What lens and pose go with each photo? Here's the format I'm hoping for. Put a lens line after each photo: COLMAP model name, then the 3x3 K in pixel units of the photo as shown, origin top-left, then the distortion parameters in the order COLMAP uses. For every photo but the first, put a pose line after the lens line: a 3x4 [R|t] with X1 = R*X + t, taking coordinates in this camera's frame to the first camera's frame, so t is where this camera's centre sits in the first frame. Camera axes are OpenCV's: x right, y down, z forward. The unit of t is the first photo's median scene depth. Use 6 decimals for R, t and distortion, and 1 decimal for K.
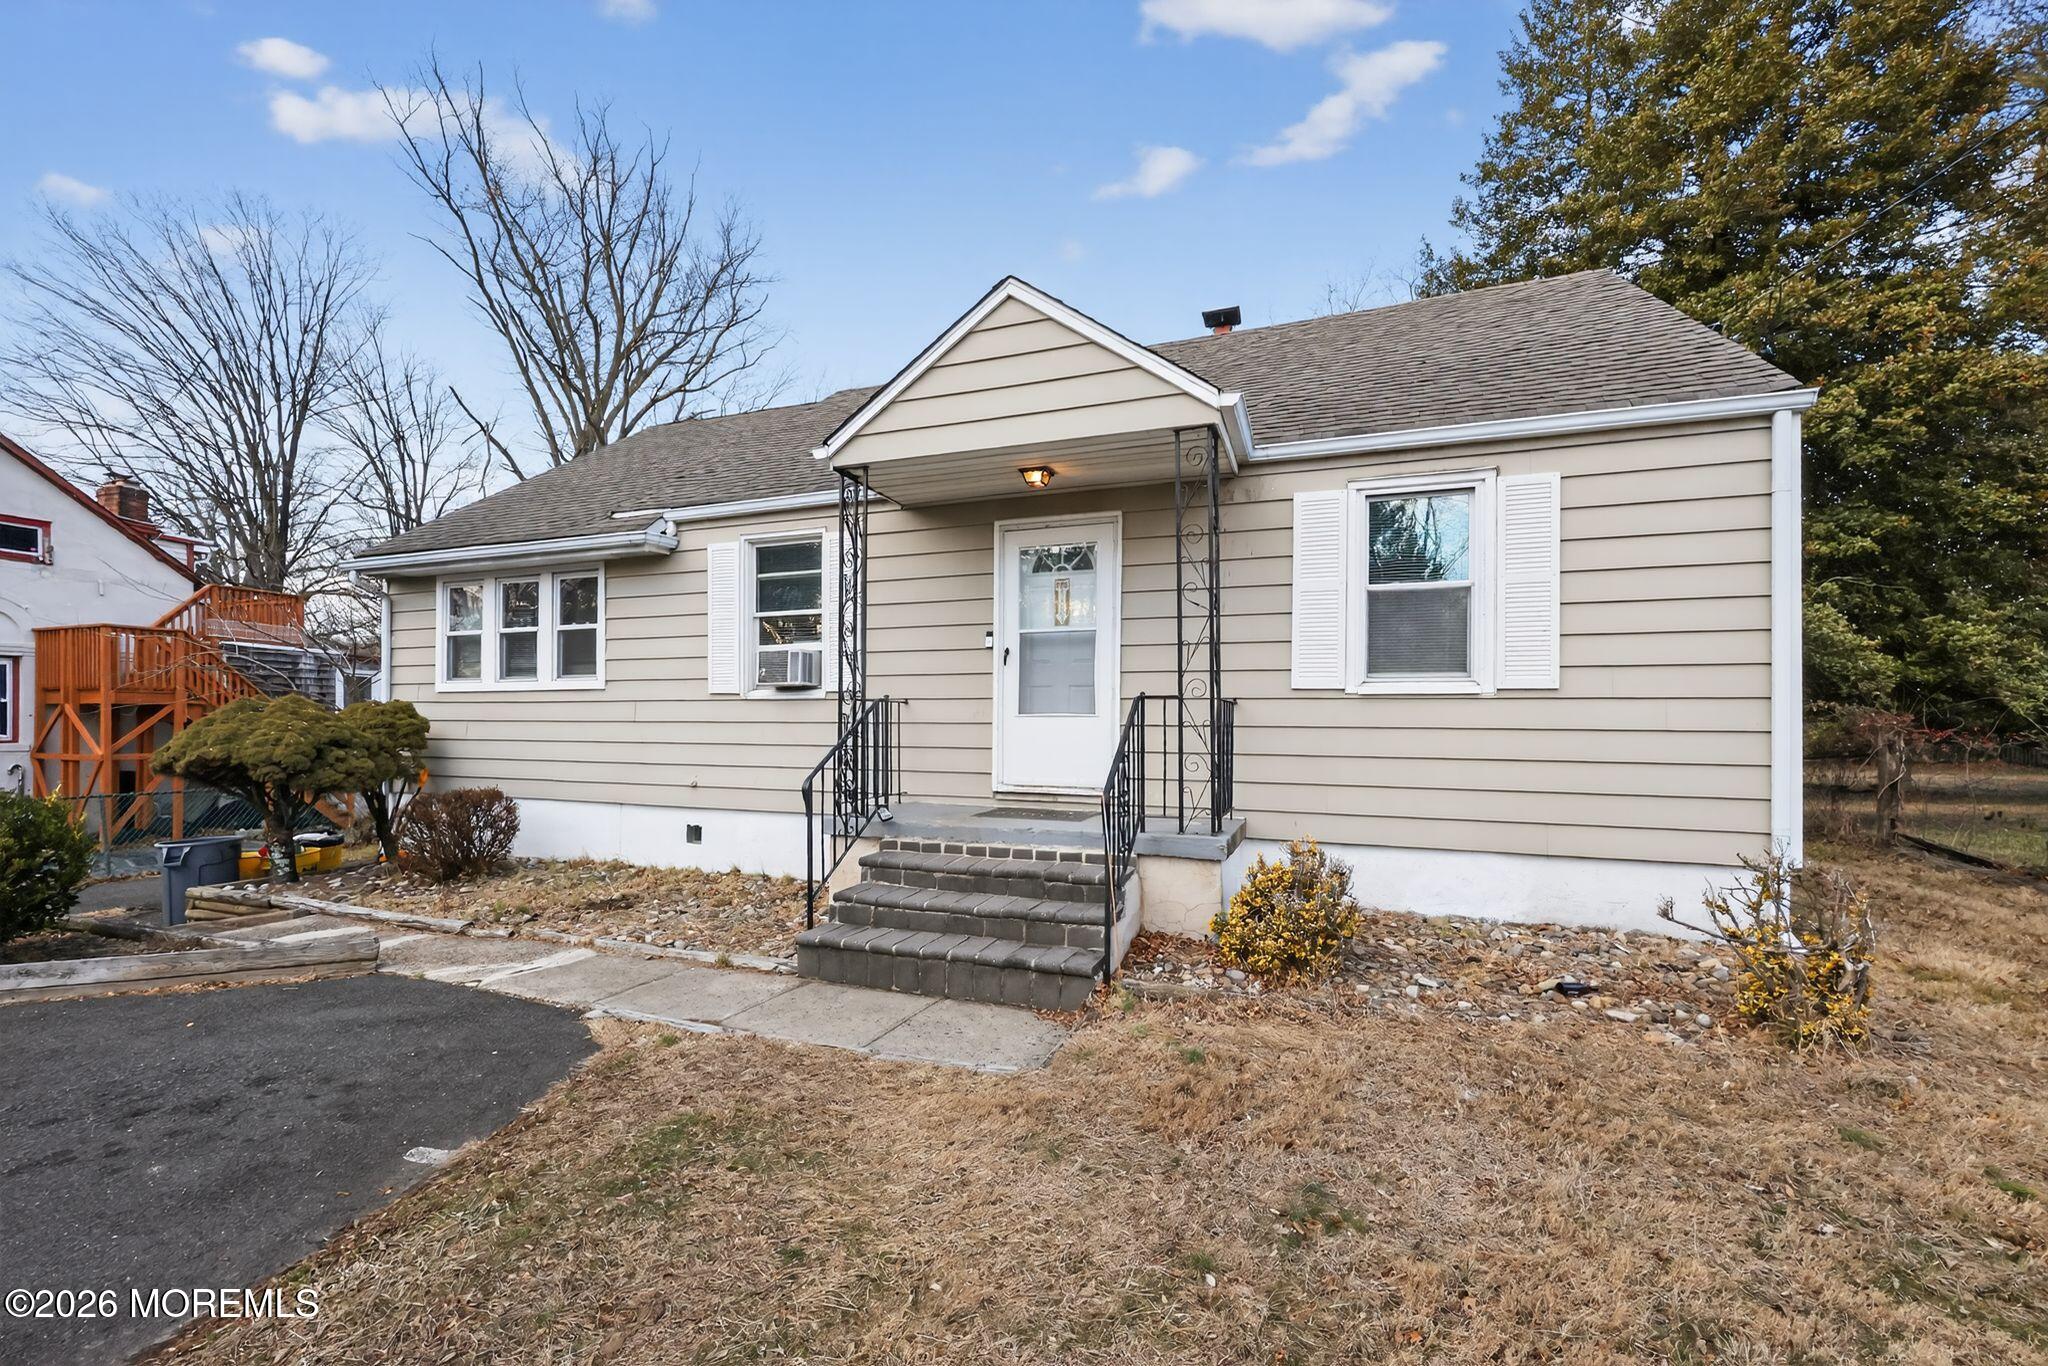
lens RADIAL K [[834.0, 0, 1022.2], [0, 834.0, 716.2], [0, 0, 1]] dist [-0.000260, 0.000014]
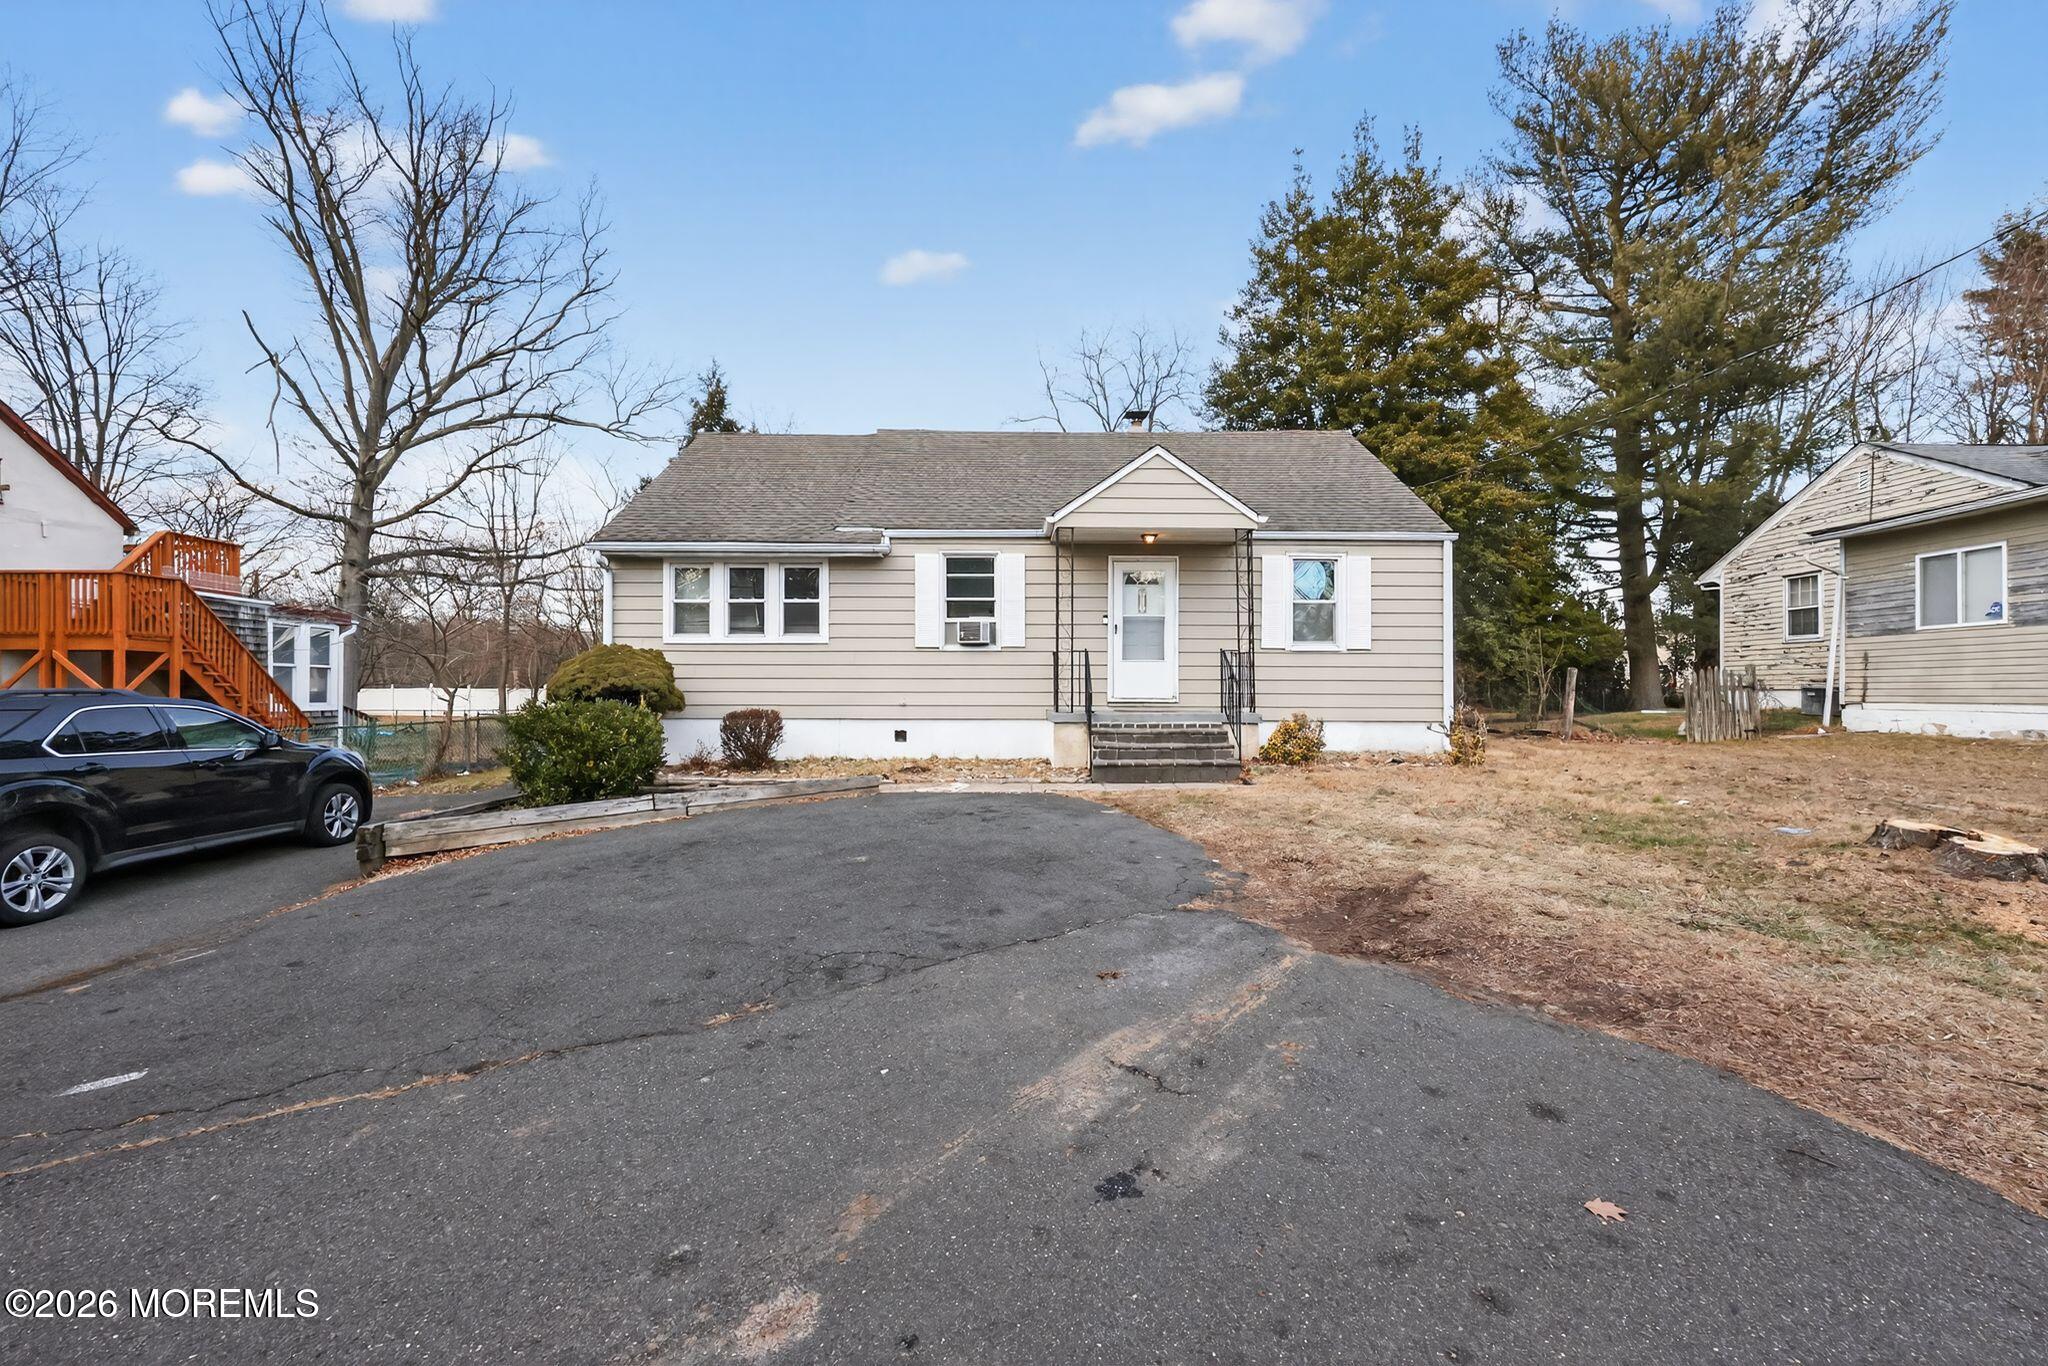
lens RADIAL K [[822.0, 0, 1025.5], [0, 822.0, 674.2], [0, 0, 1]] dist [0.002229, 0.000075]
pose [[0.932514, 0.001955, 0.361129, -0.750082], [0.000650, 0.999975, -0.007090, 0.036568], [-0.361134, 0.006847, 0.932489, -0.548592]]
